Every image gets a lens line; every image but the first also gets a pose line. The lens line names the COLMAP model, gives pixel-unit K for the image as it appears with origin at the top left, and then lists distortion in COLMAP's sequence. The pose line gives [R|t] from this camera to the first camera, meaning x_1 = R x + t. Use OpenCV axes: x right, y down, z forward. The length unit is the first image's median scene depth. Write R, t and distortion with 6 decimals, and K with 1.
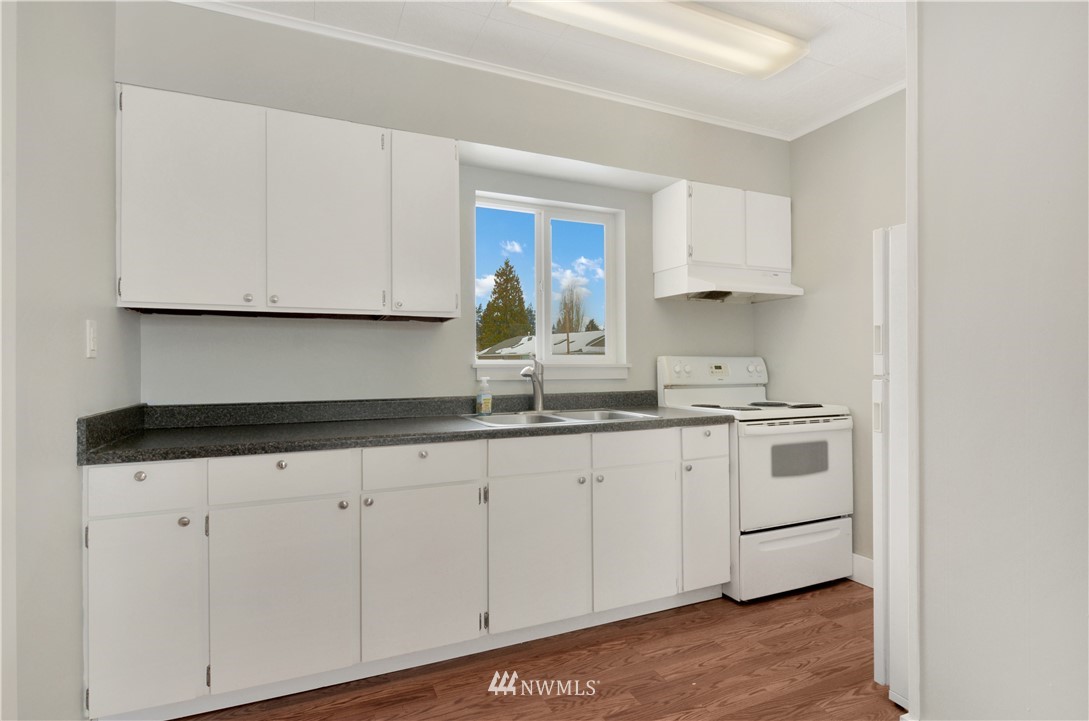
lens RADIAL K [[532.7, 0, 546.1], [0, 532.7, 363.7], [0, 0, 1]] dist [-0.005419, -0.012189]
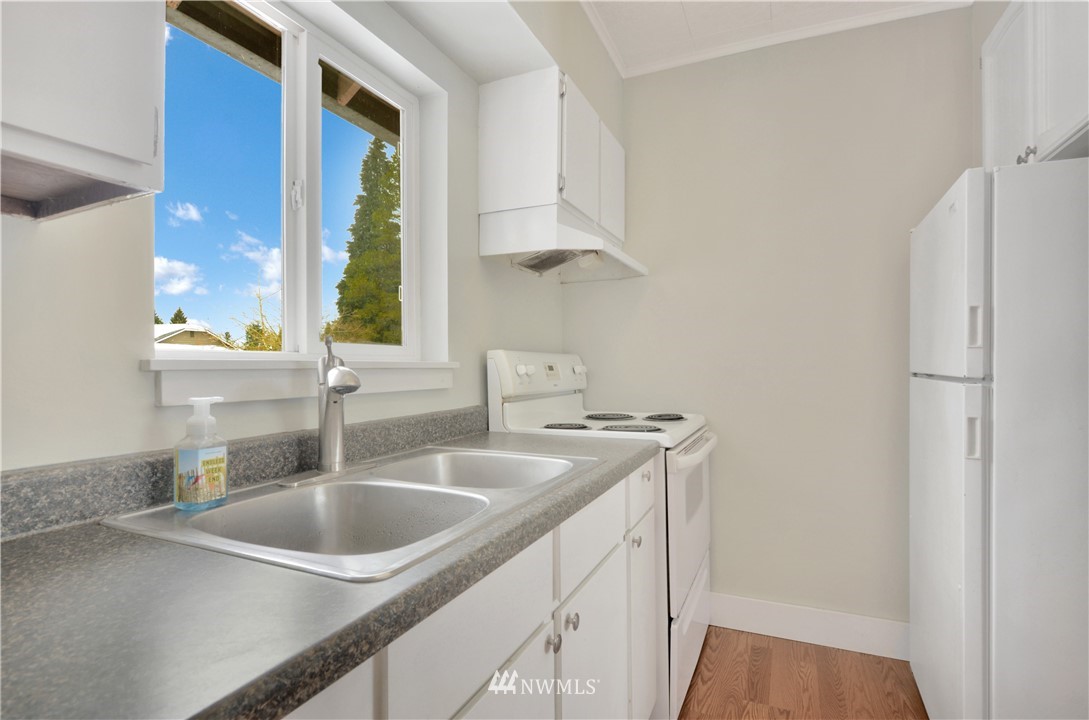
lens RADIAL K [[532.7, 0, 546.1], [0, 532.7, 363.2], [0, 0, 1]] dist [-0.005419, -0.012189]
pose [[0.748165, 0.002562, 0.663508, -0.153854], [0.001466, 0.999984, -0.005513, 0.004926], [-0.663511, 0.005098, 0.748149, 0.516476]]
